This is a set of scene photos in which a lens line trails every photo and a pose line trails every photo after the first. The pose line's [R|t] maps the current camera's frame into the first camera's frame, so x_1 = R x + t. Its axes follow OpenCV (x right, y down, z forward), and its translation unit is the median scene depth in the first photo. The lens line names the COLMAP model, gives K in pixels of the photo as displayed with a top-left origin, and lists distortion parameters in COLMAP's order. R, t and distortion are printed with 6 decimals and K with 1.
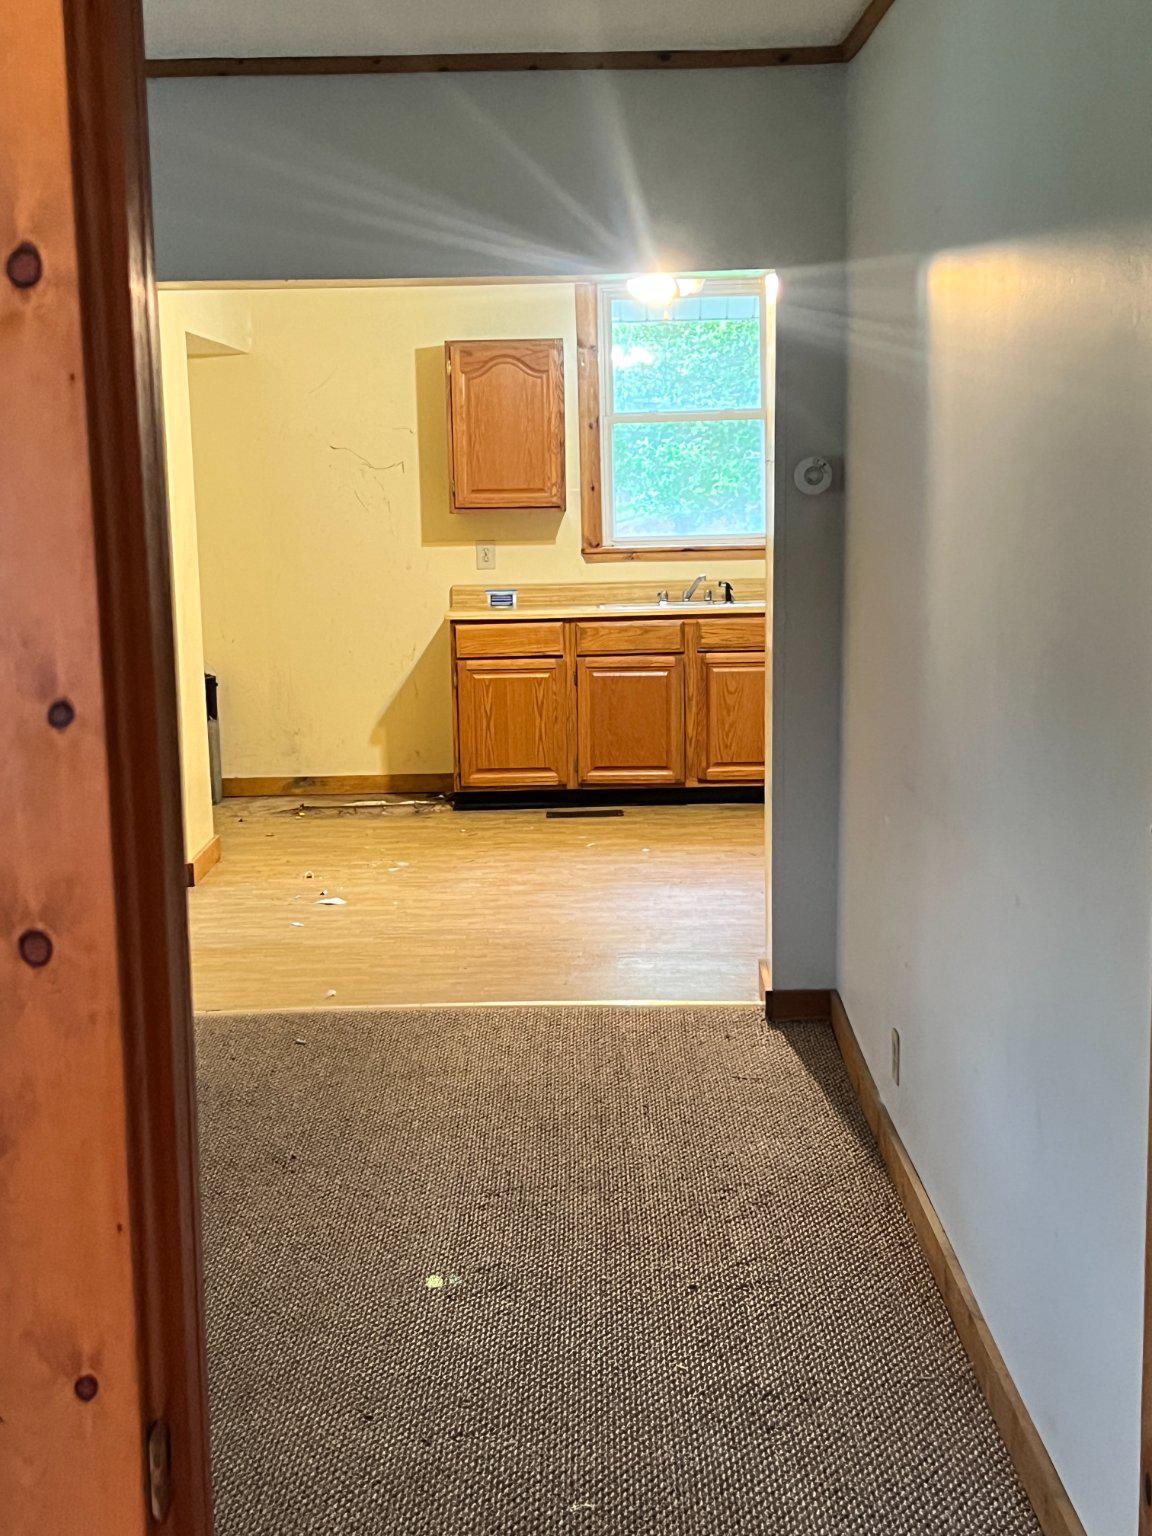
lens RADIAL K [[1857.4, 0, 576.0], [0, 1857.4, 768.0], [0, 0, 1]] dist [0.001604, 0.000542]
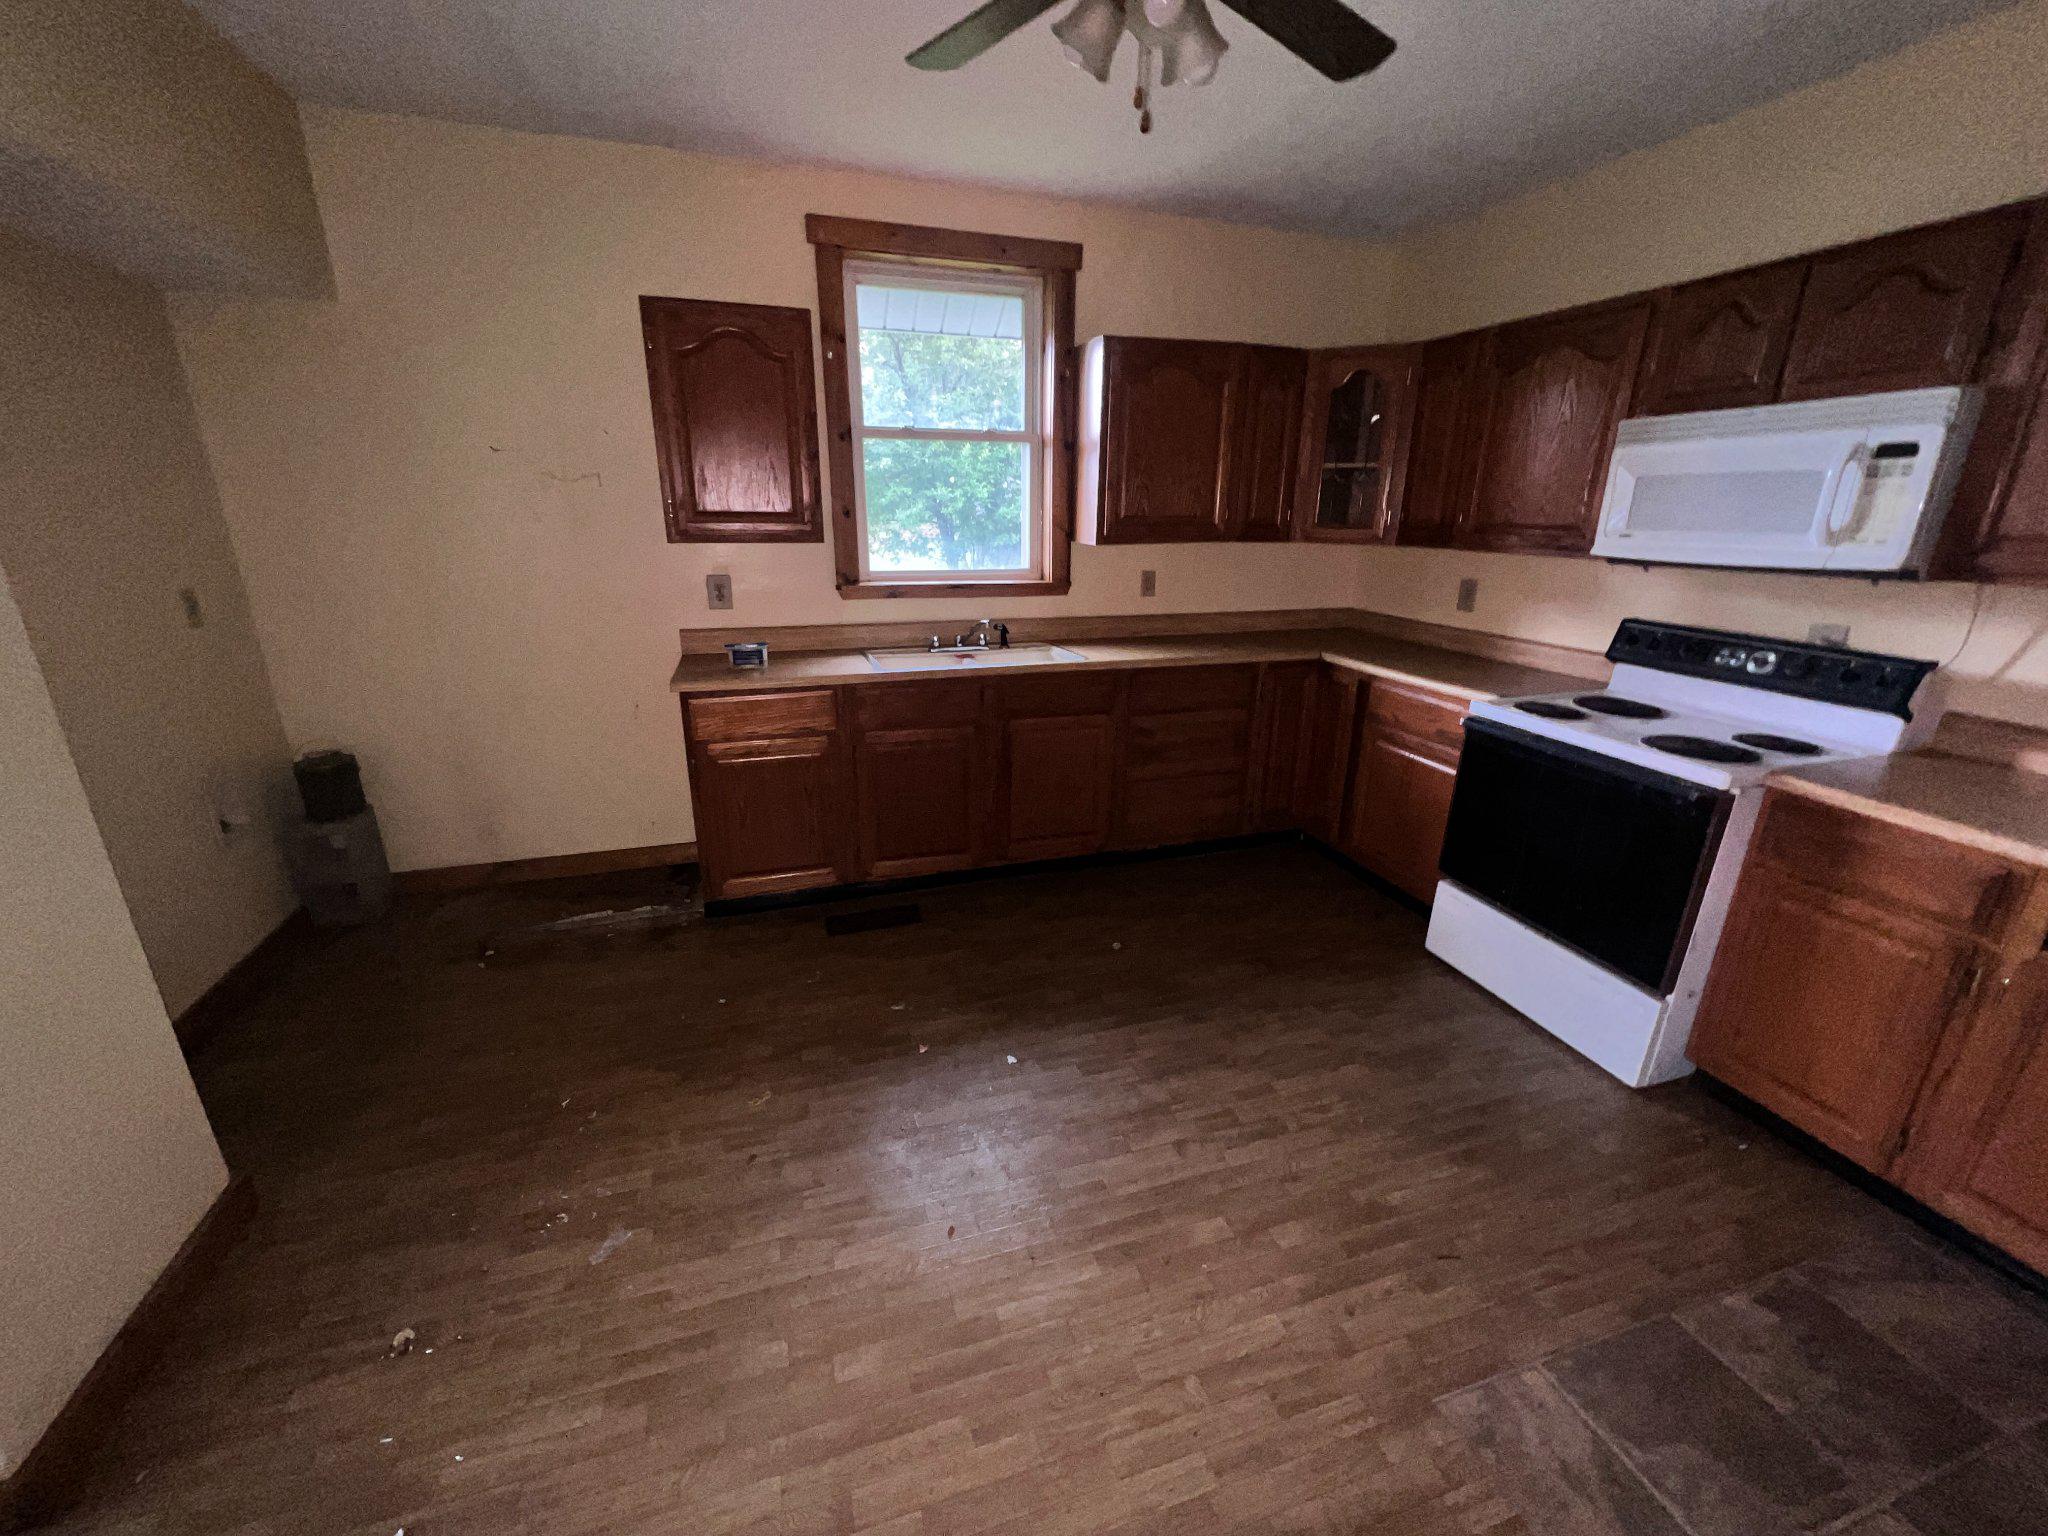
lens RADIAL K [[824.8, 0, 1024.0], [0, 824.8, 768.0], [0, 0, 1]] dist [-0.000267, 0.000288]
pose [[0.958238, -0.061639, 0.279251, -0.028350], [0.019421, 0.988267, 0.151499, -0.092905], [-0.285313, -0.139749, 0.948191, 0.614283]]
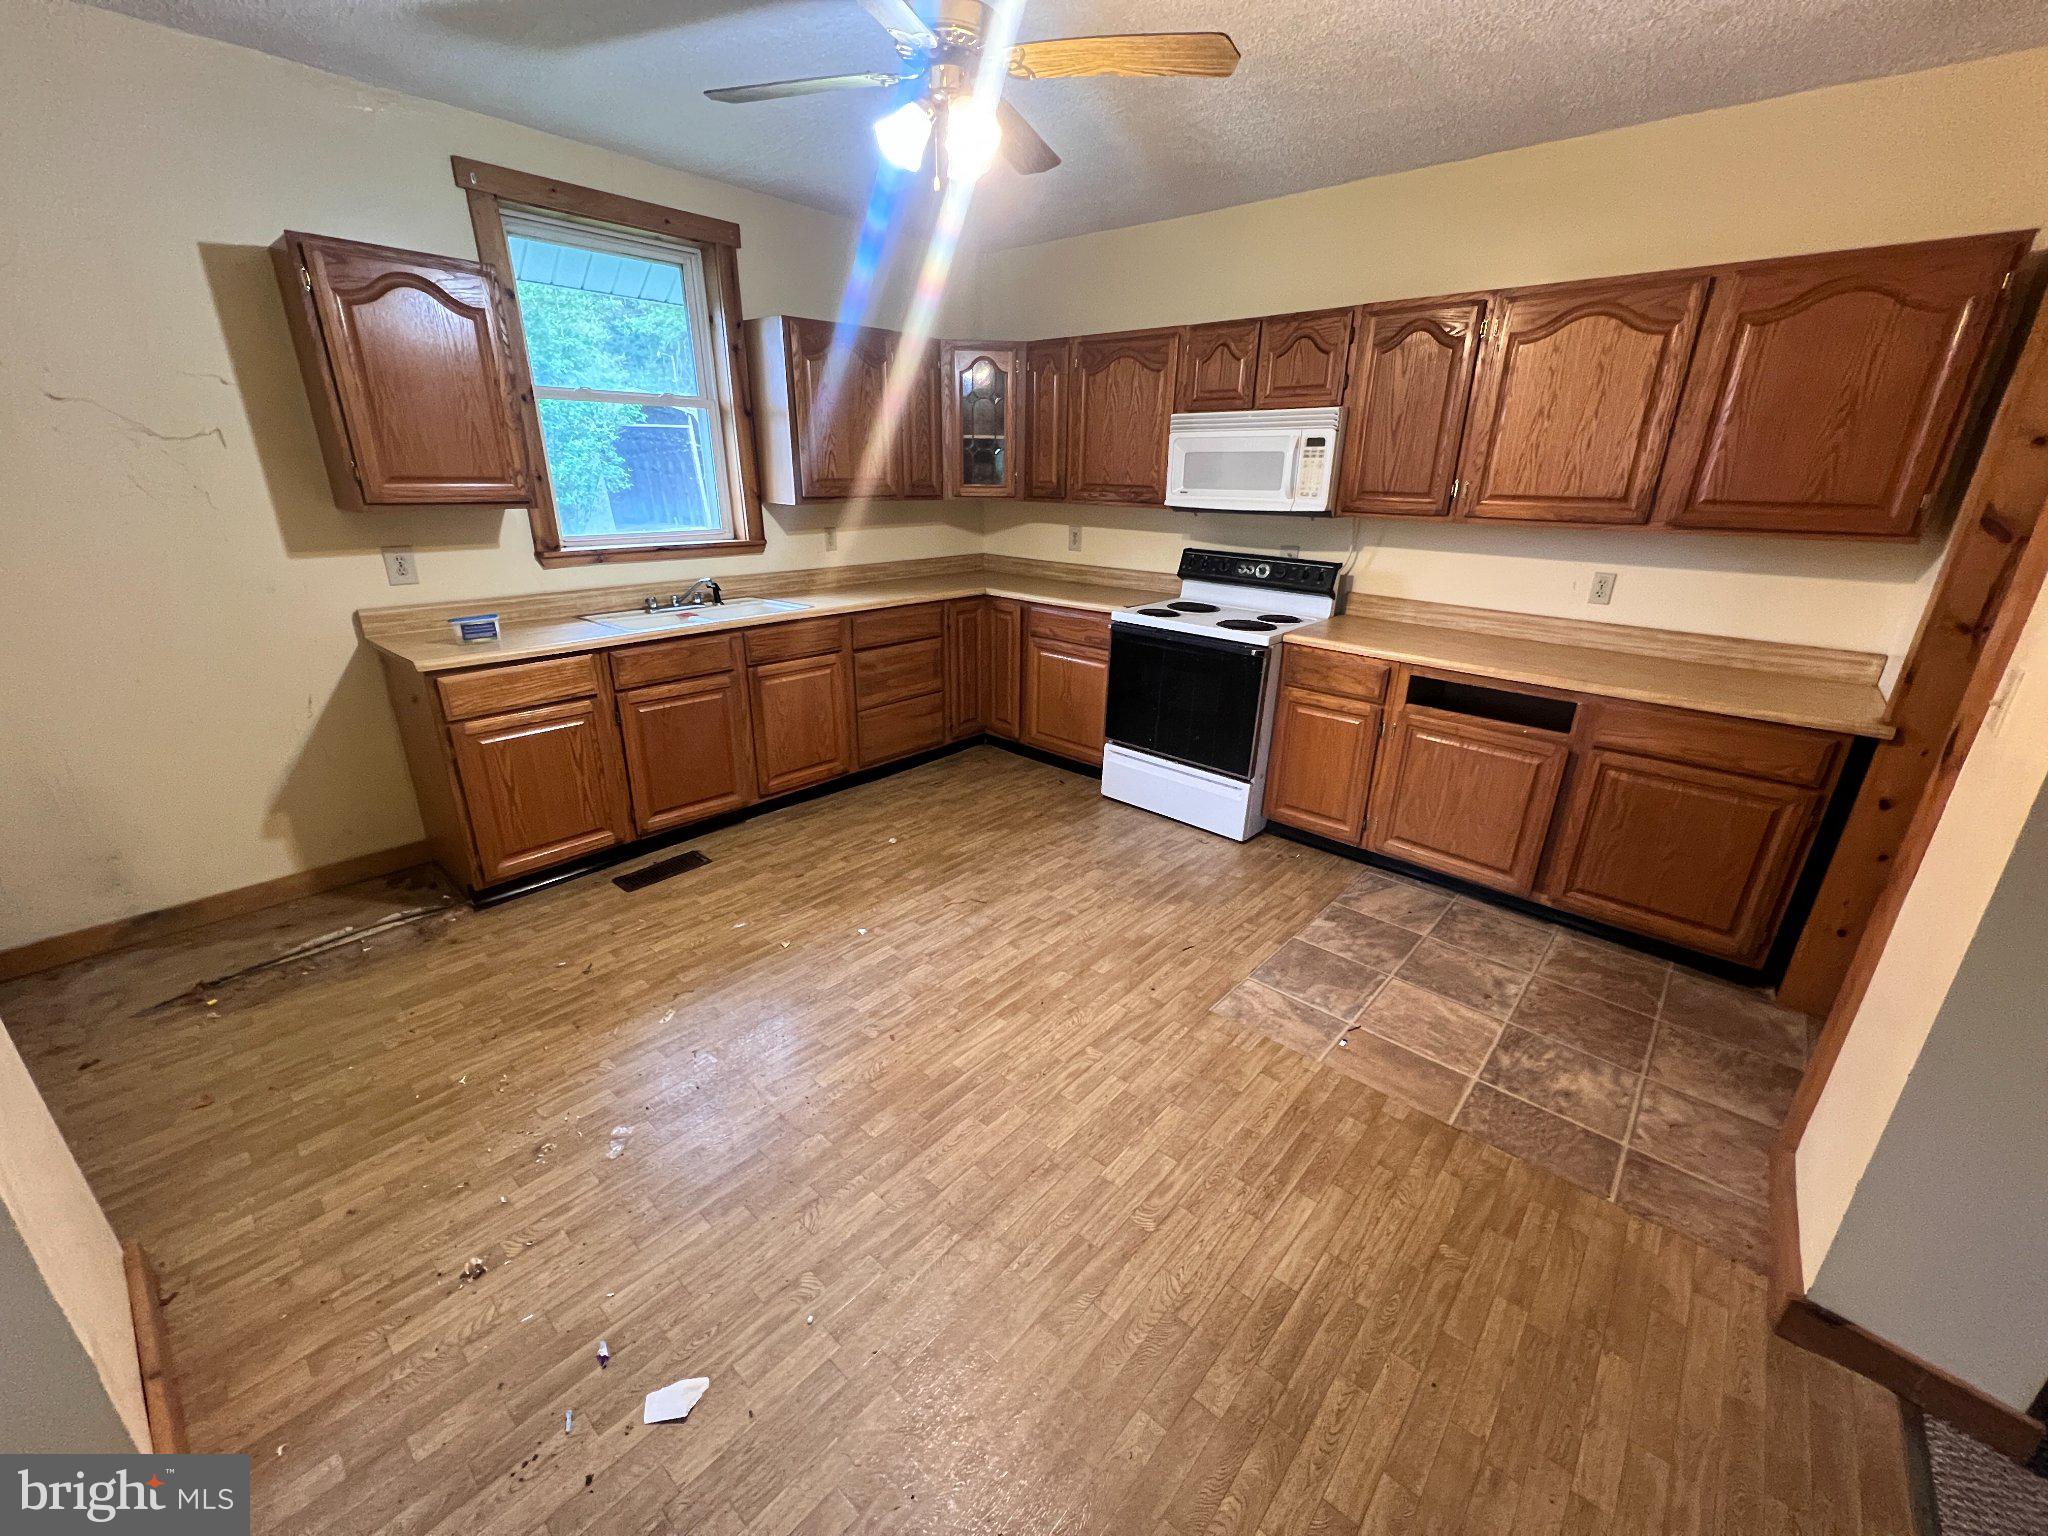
lens RADIAL K [[828.4, 0, 1024.0], [0, 828.4, 768.0], [0, 0, 1]] dist [-0.000235, 0.000040]
pose [[0.679040, -0.225513, 0.698604, -0.135302], [0.089830, 0.970020, 0.225814, -0.090571], [-0.728584, -0.090581, 0.678940, 0.591265]]
